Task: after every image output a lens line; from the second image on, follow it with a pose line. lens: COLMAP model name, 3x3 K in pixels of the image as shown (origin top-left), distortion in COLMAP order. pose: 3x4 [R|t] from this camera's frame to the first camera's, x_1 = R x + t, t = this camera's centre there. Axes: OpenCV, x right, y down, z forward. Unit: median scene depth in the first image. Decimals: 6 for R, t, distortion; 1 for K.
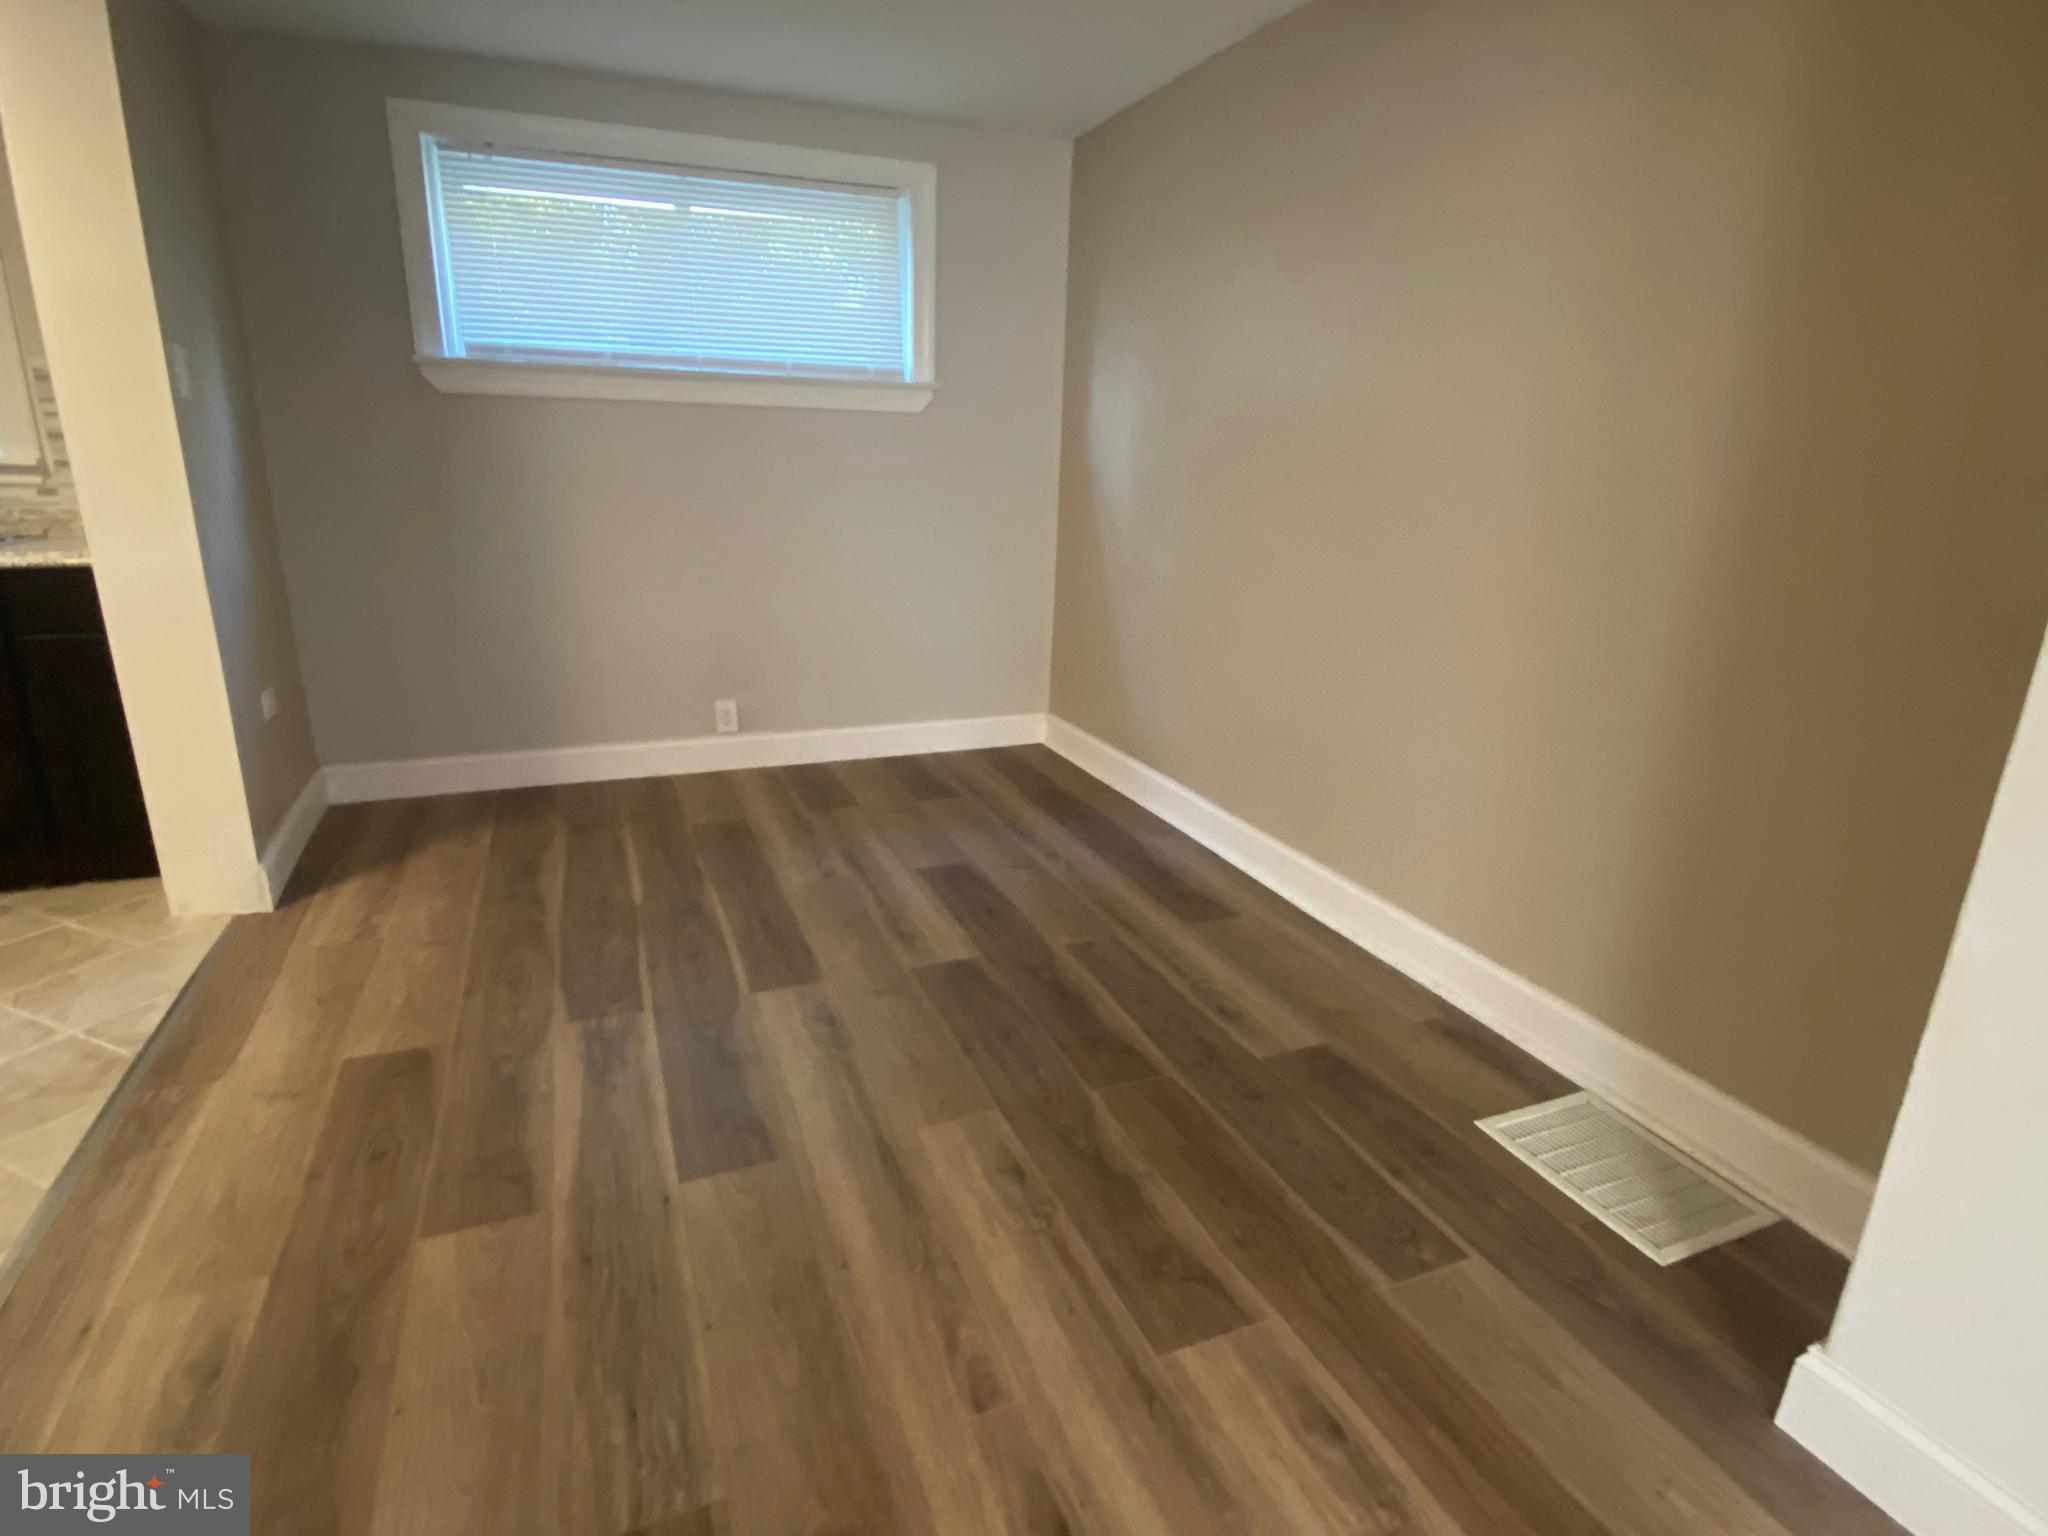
lens RADIAL K [[1049.6, 0, 1021.2], [0, 1049.6, 766.3], [0, 0, 1]] dist [0.059608, -0.043300]
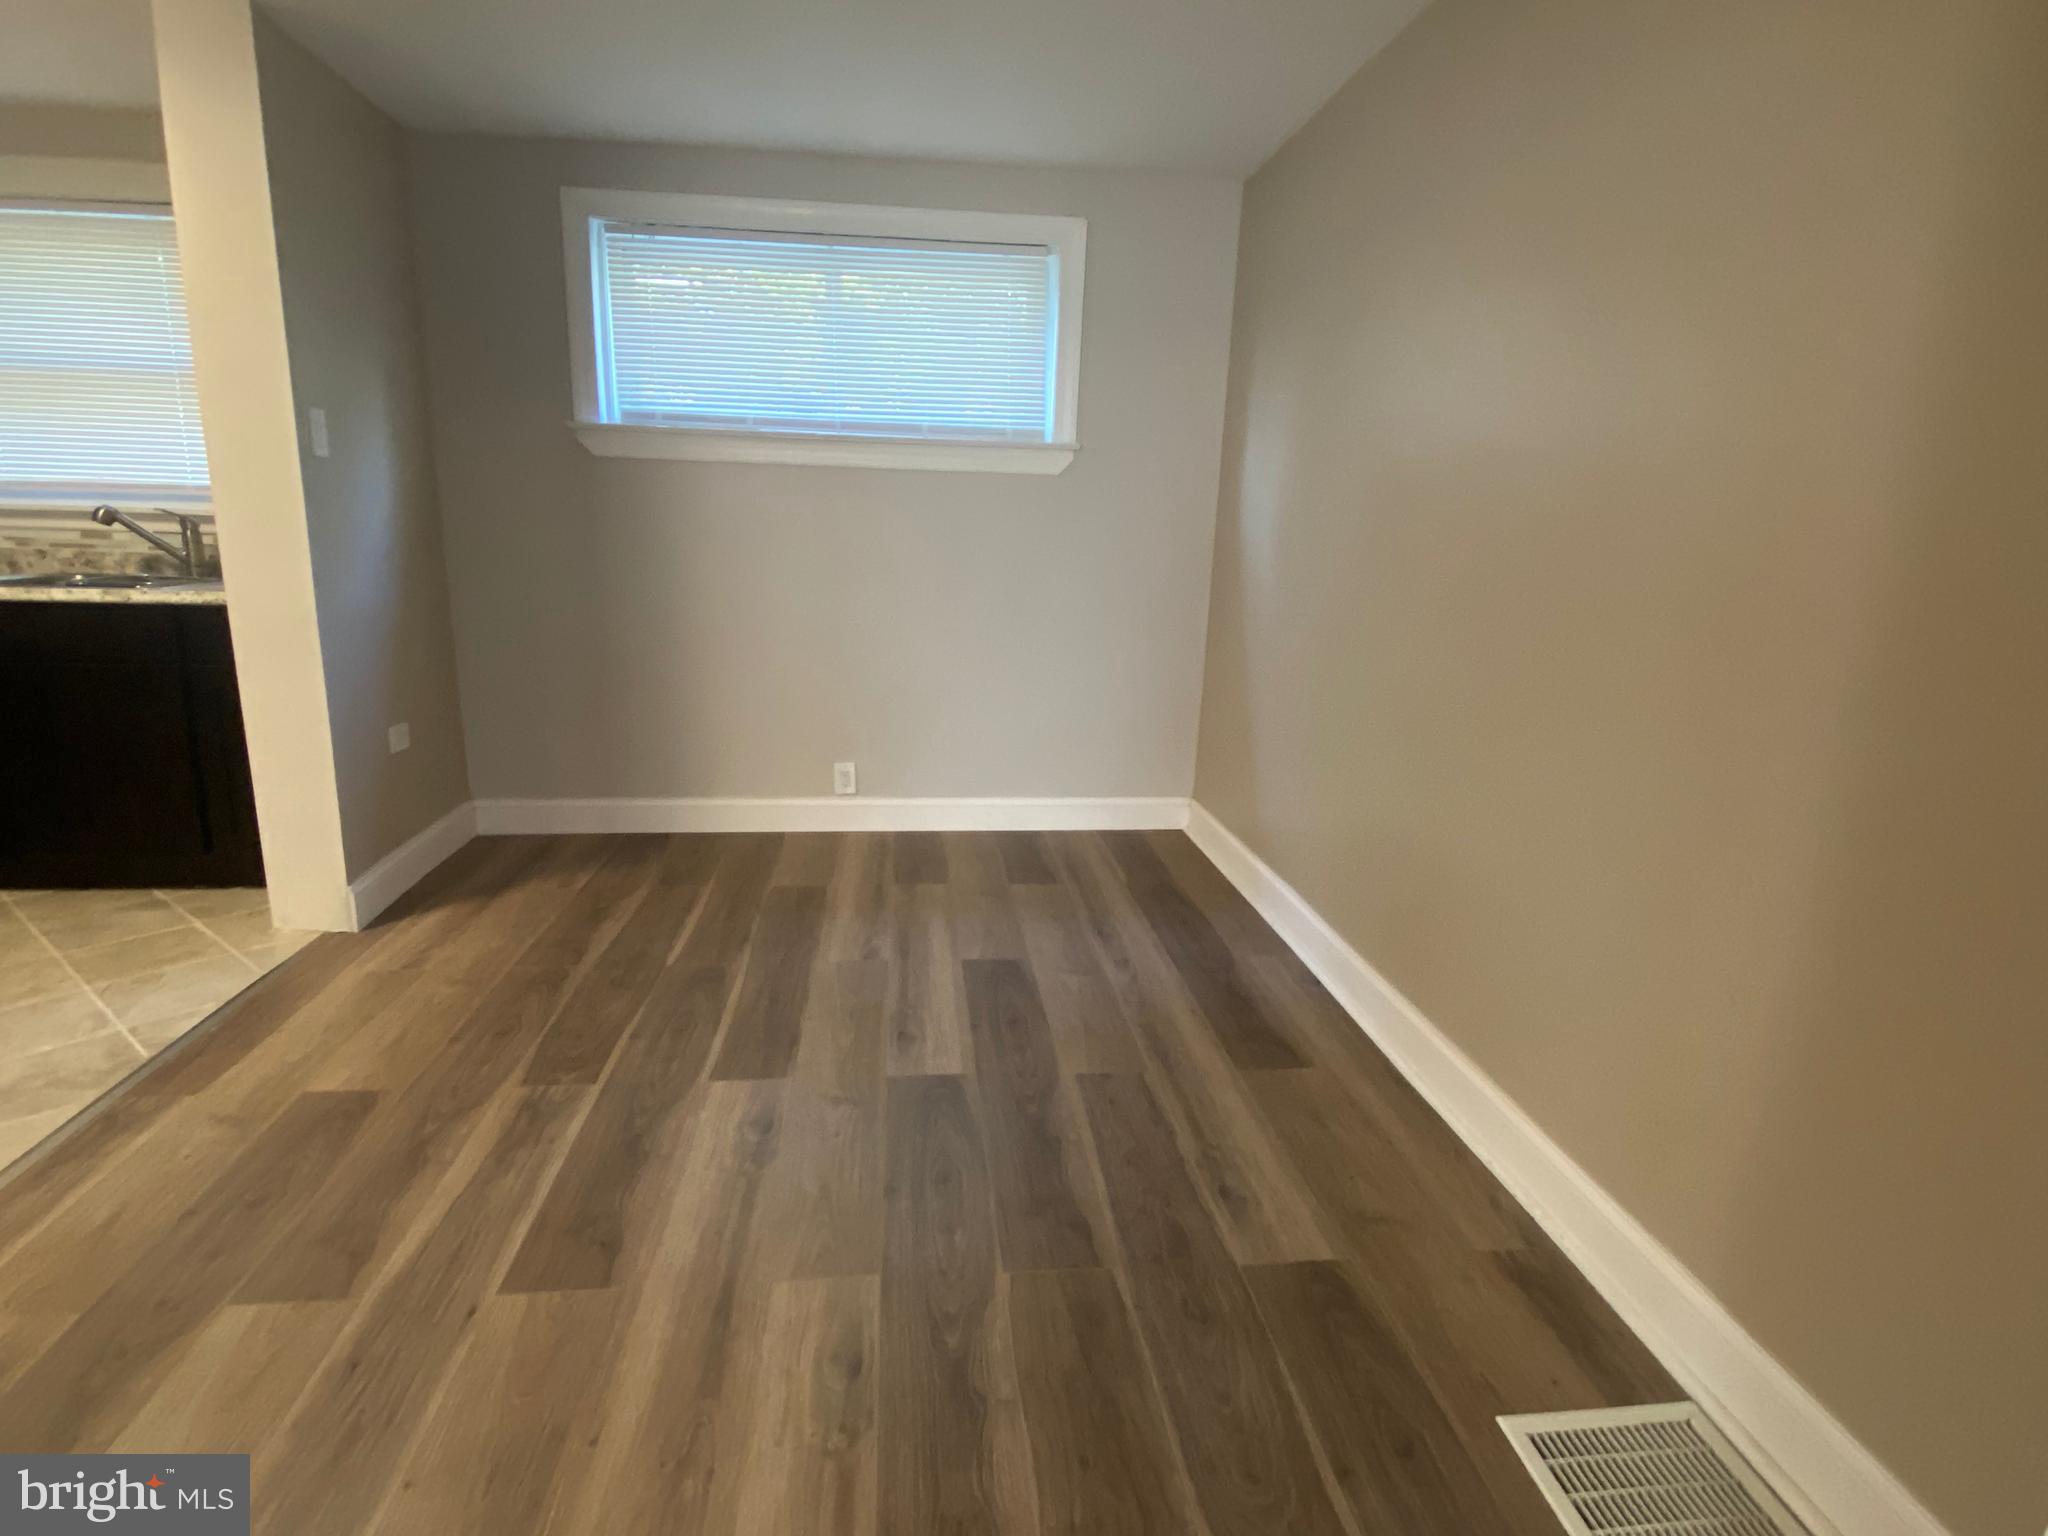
lens RADIAL K [[1054.2, 0, 1022.9], [0, 1054.2, 771.5], [0, 0, 1]] dist [0.056558, -0.044362]
pose [[0.961120, 0.071599, -0.266688, 0.203811], [-0.087385, 0.995028, -0.047788, -0.029497], [0.261941, 0.069235, 0.962597, 0.133628]]
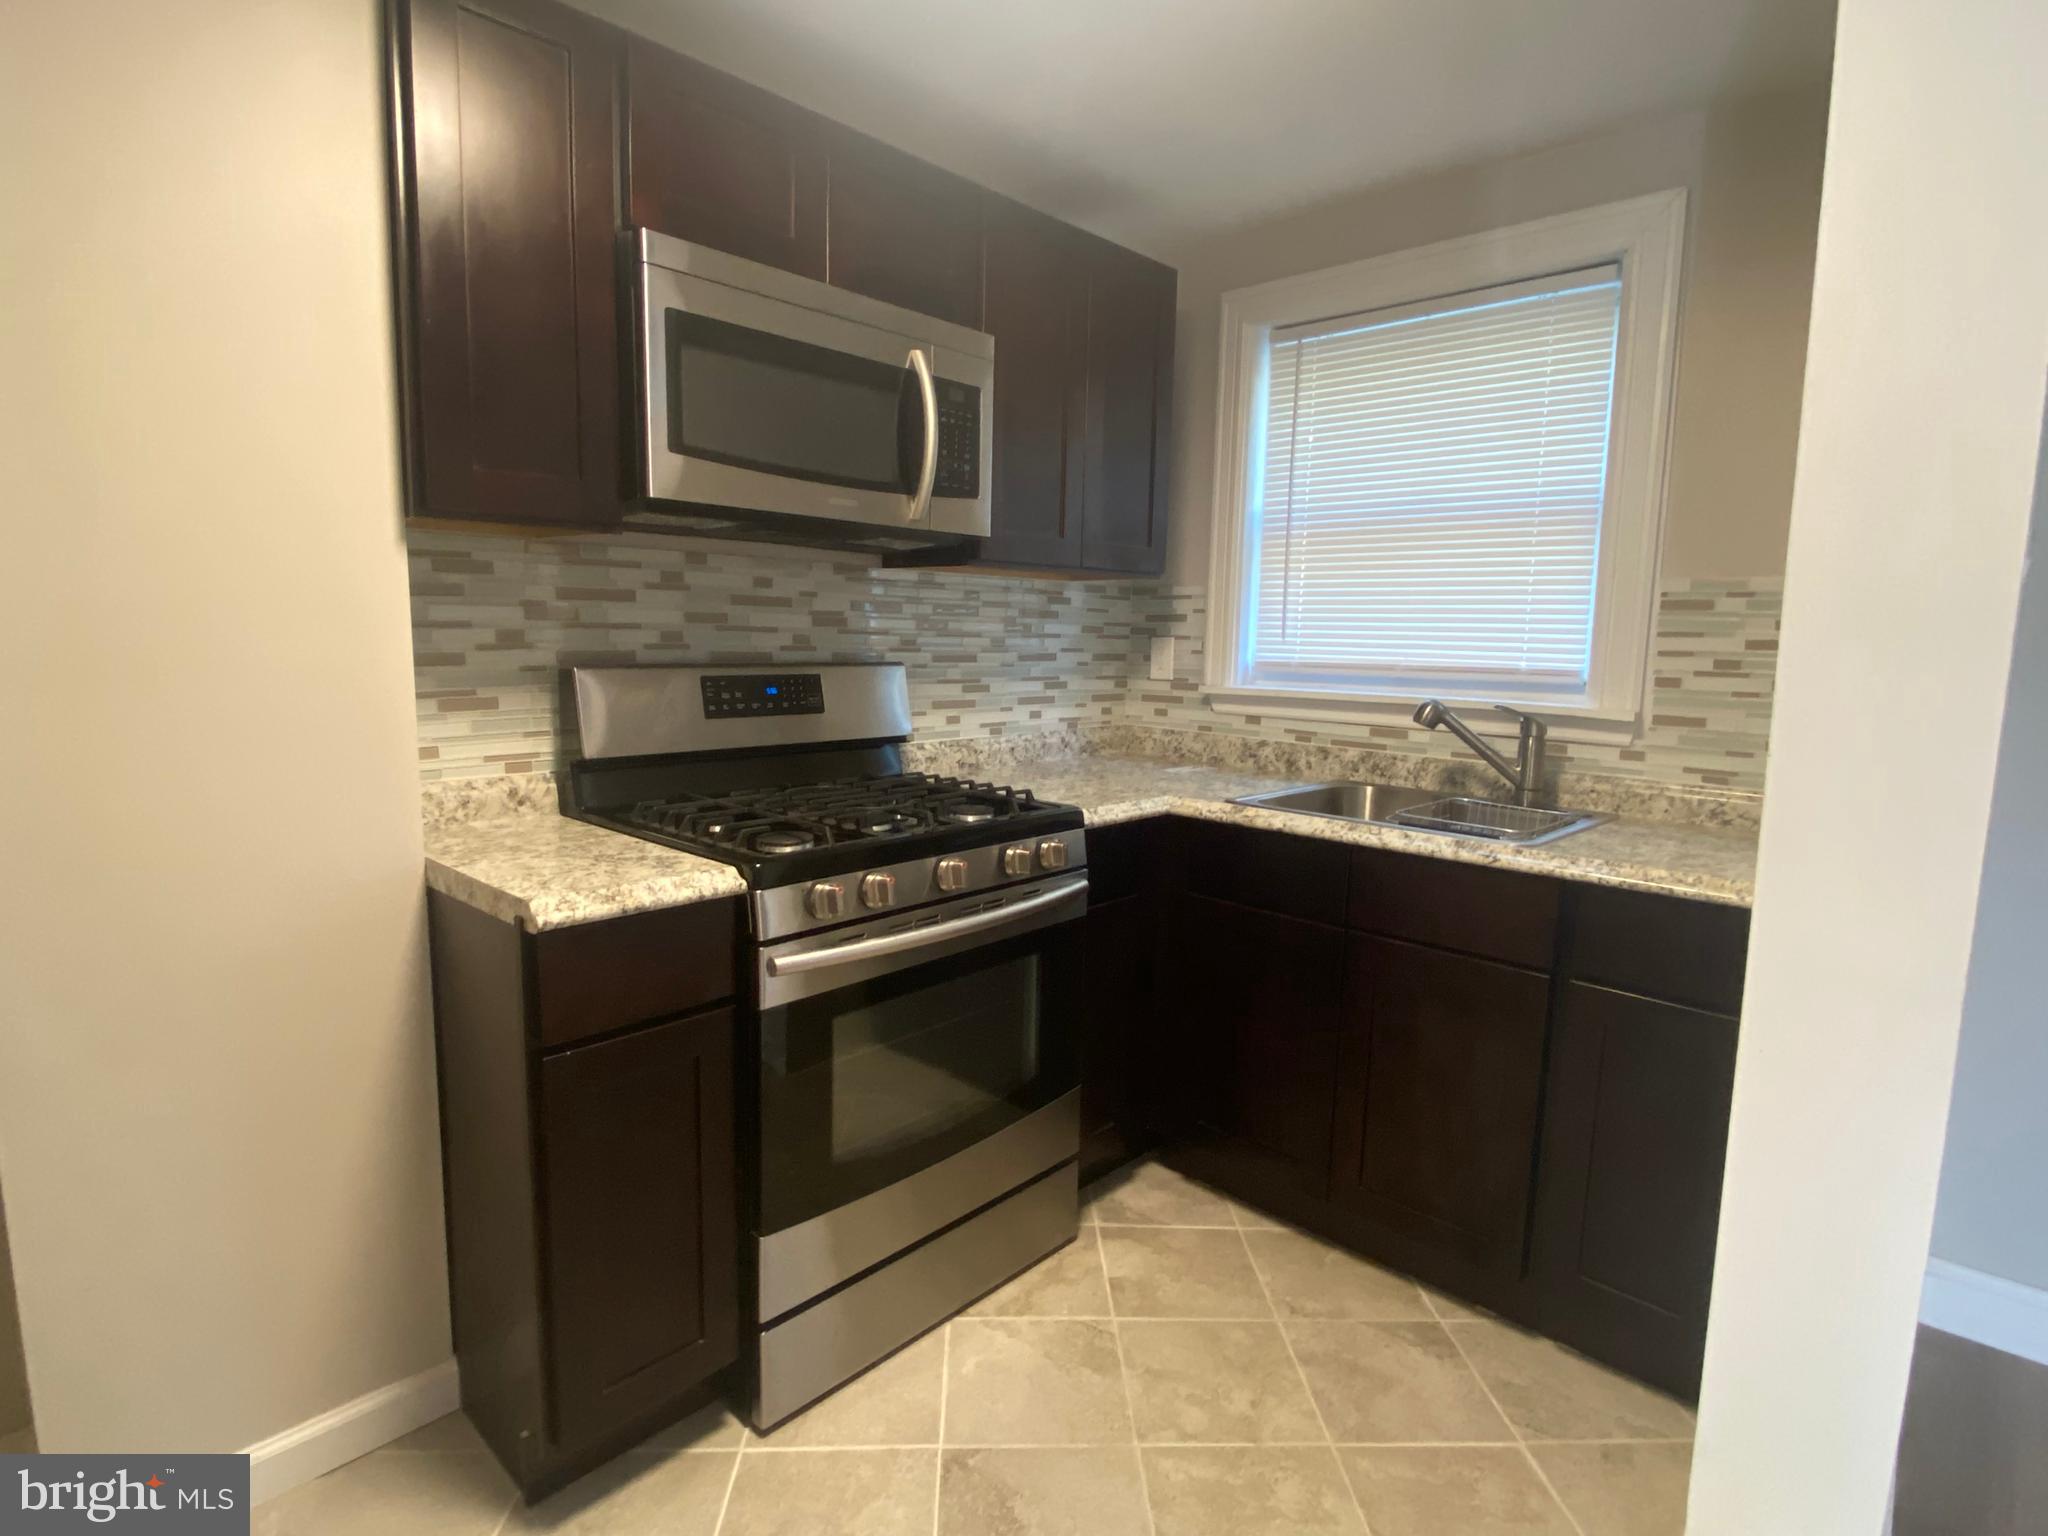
lens RADIAL K [[1054.2, 0, 1022.9], [0, 1054.2, 771.5], [0, 0, 1]] dist [0.056558, -0.044362]
pose [[0.409262, 0.095808, -0.907373, -0.445271], [-0.277099, 0.960552, -0.023559, -0.121285], [0.869322, 0.261074, 0.419667, 0.360145]]
